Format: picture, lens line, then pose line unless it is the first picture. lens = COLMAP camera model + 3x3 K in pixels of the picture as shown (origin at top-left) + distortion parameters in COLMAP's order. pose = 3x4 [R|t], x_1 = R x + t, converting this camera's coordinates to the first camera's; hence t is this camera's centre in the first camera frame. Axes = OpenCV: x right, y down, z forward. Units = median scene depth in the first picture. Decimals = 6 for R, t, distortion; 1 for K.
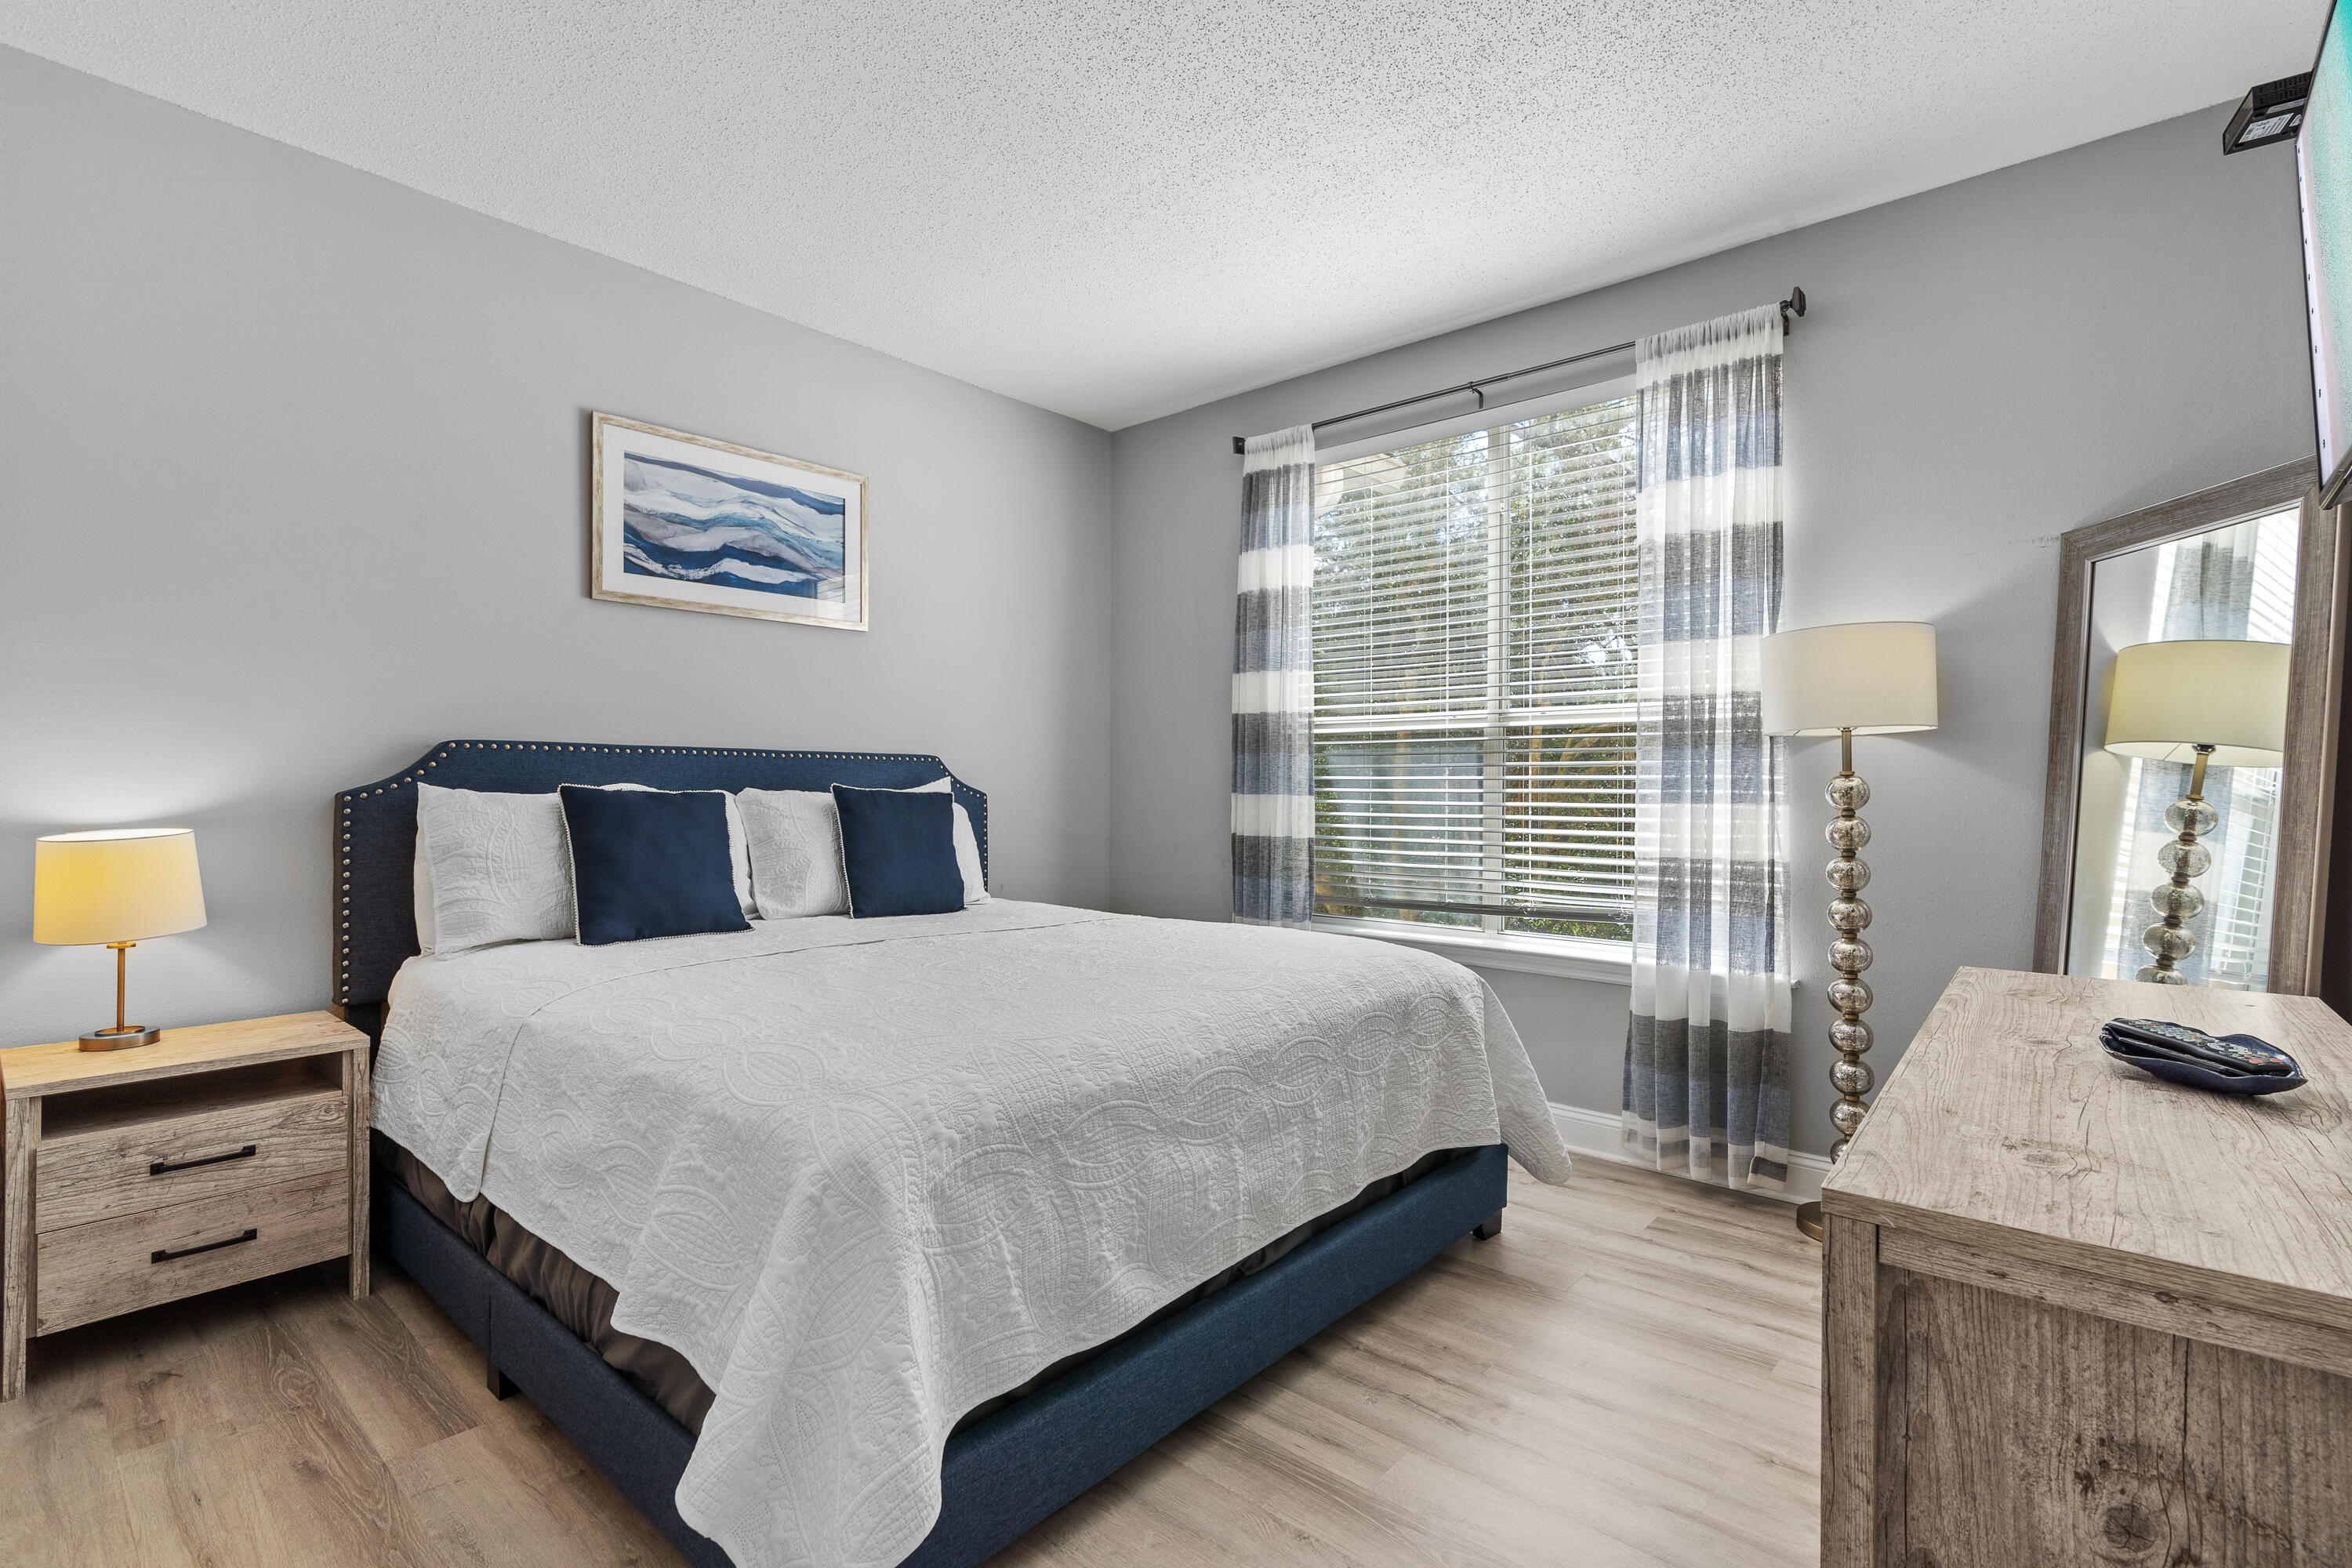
lens RADIAL K [[1073.3, 0, 1179.3], [0, 1073.3, 789.5], [0, 0, 1]] dist [-0.009509, 0.000140]
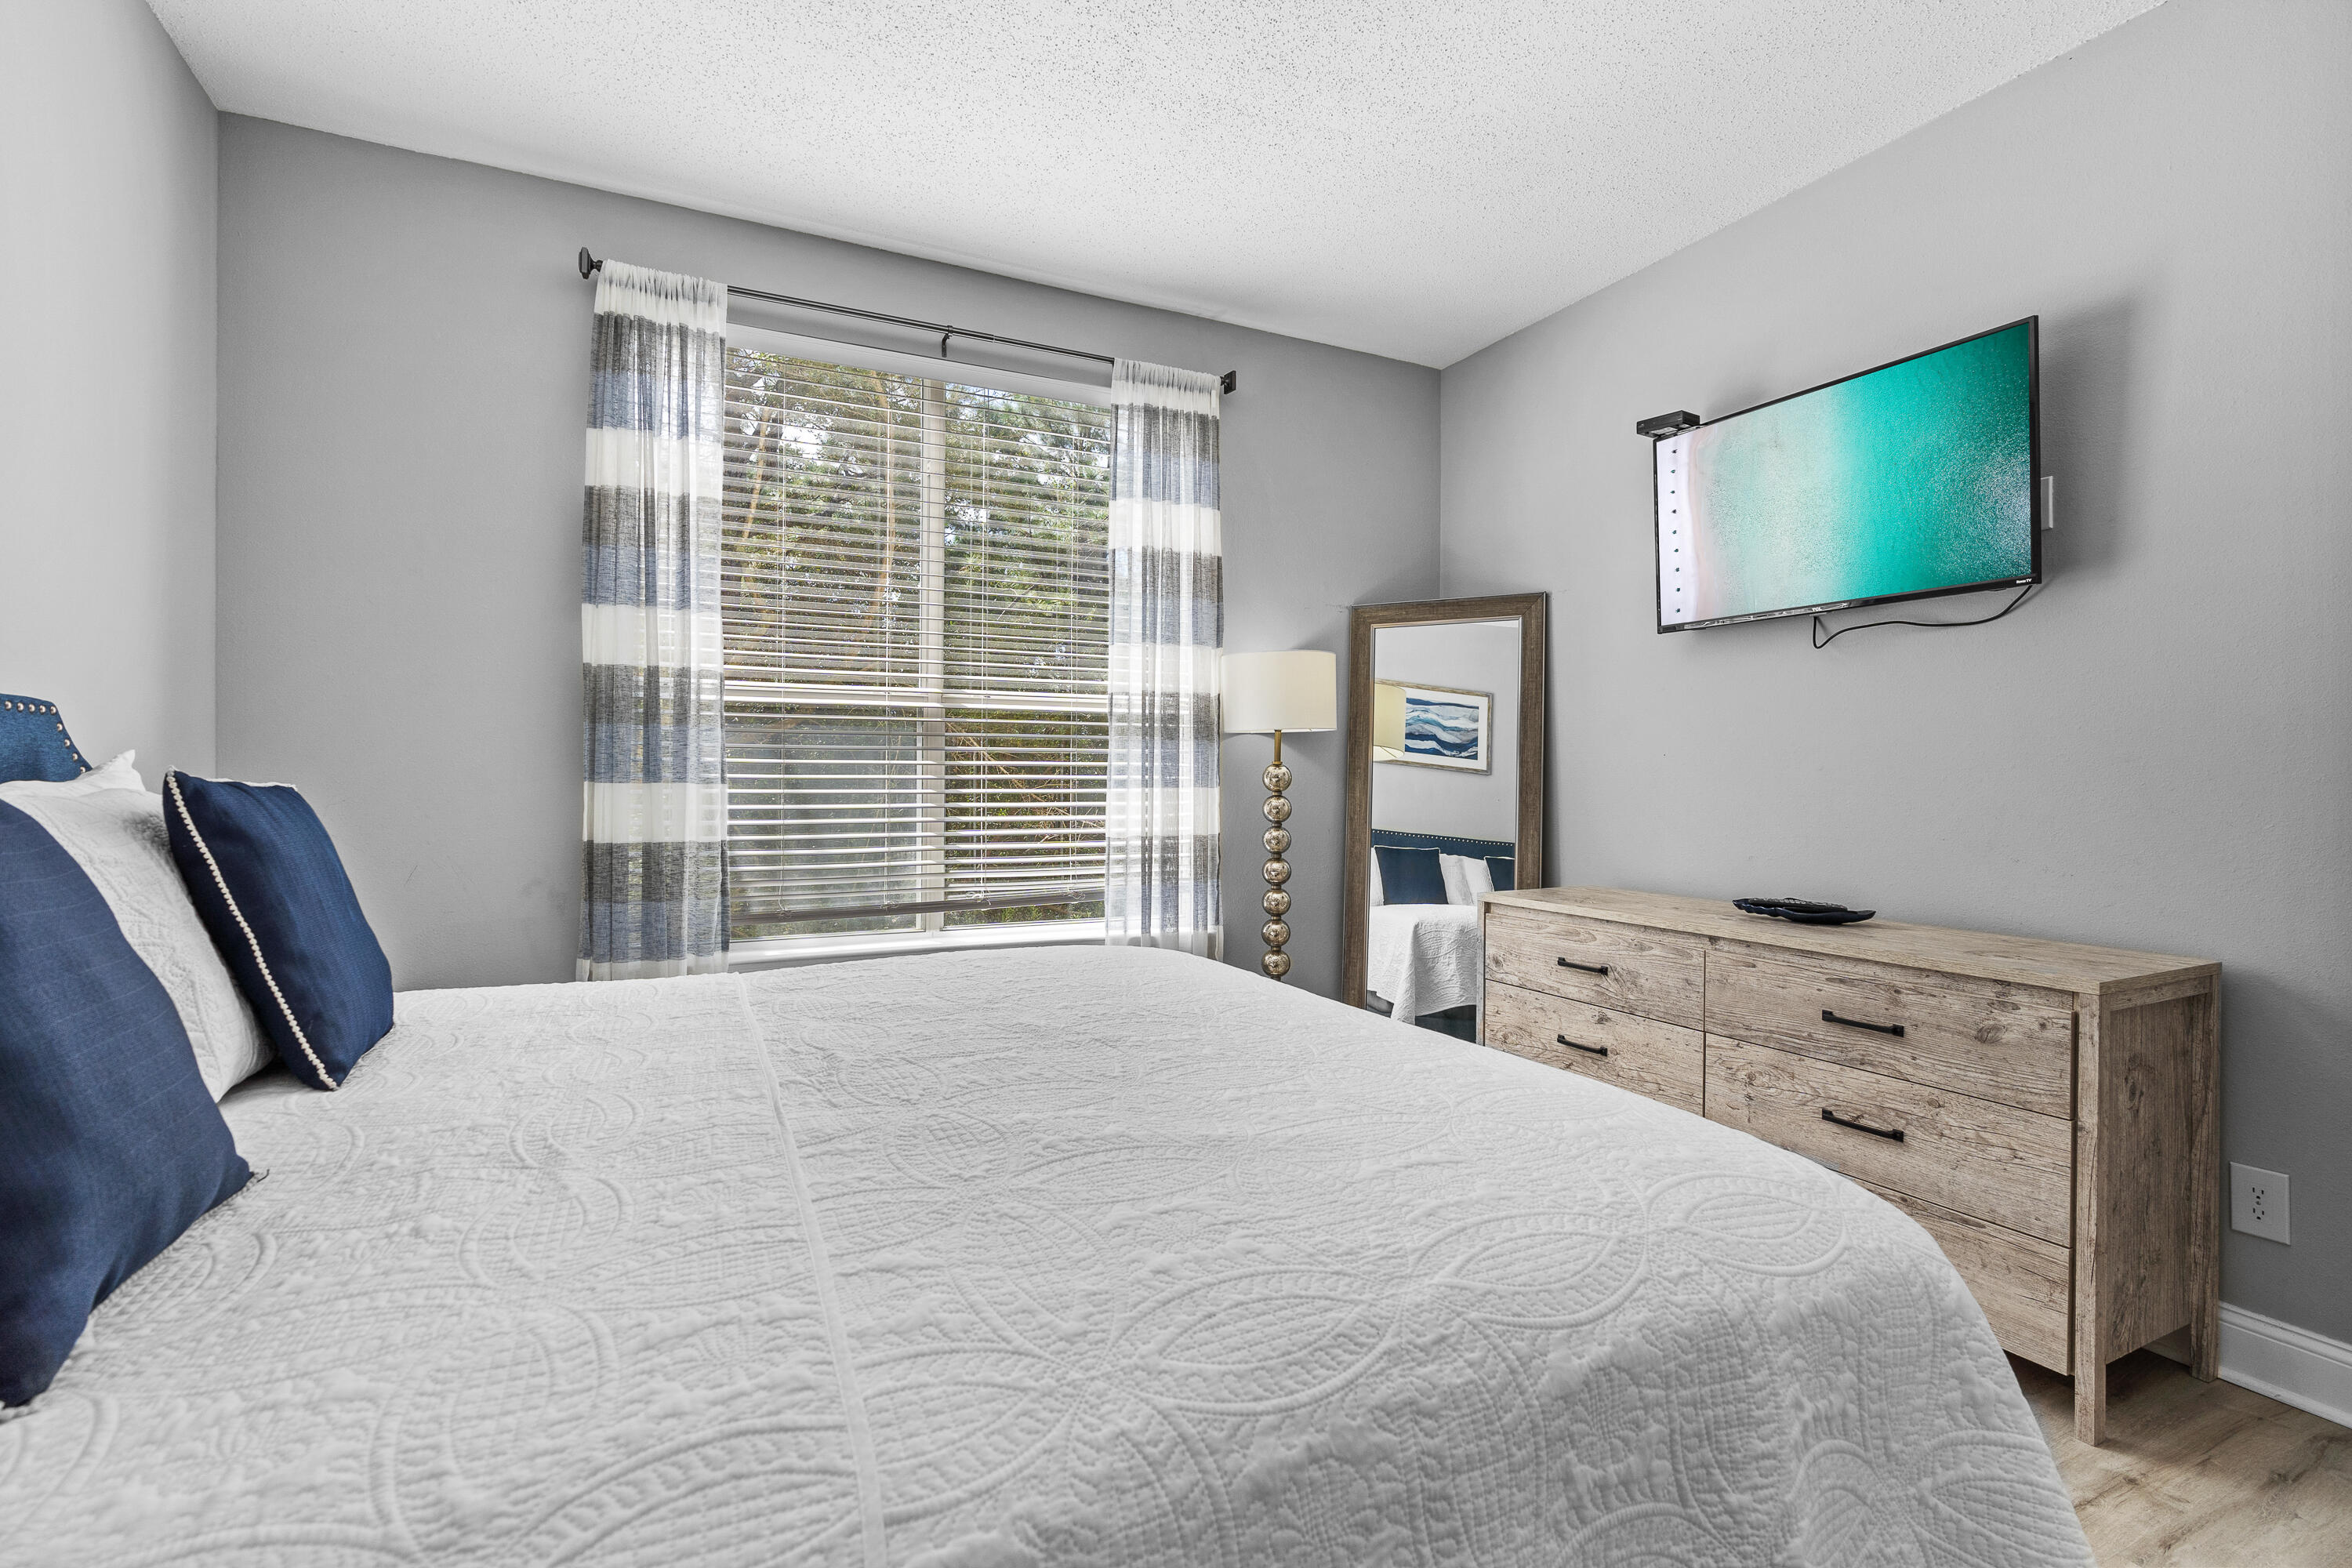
lens RADIAL K [[1073.3, 0, 1185.6], [0, 1073.3, 779.8], [0, 0, 1]] dist [-0.009509, 0.000140]
pose [[0.391988, -0.008351, 0.919933, -0.514683], [-0.002055, 0.999948, 0.009952, -0.006407], [-0.919968, -0.005791, 0.391950, 0.486358]]
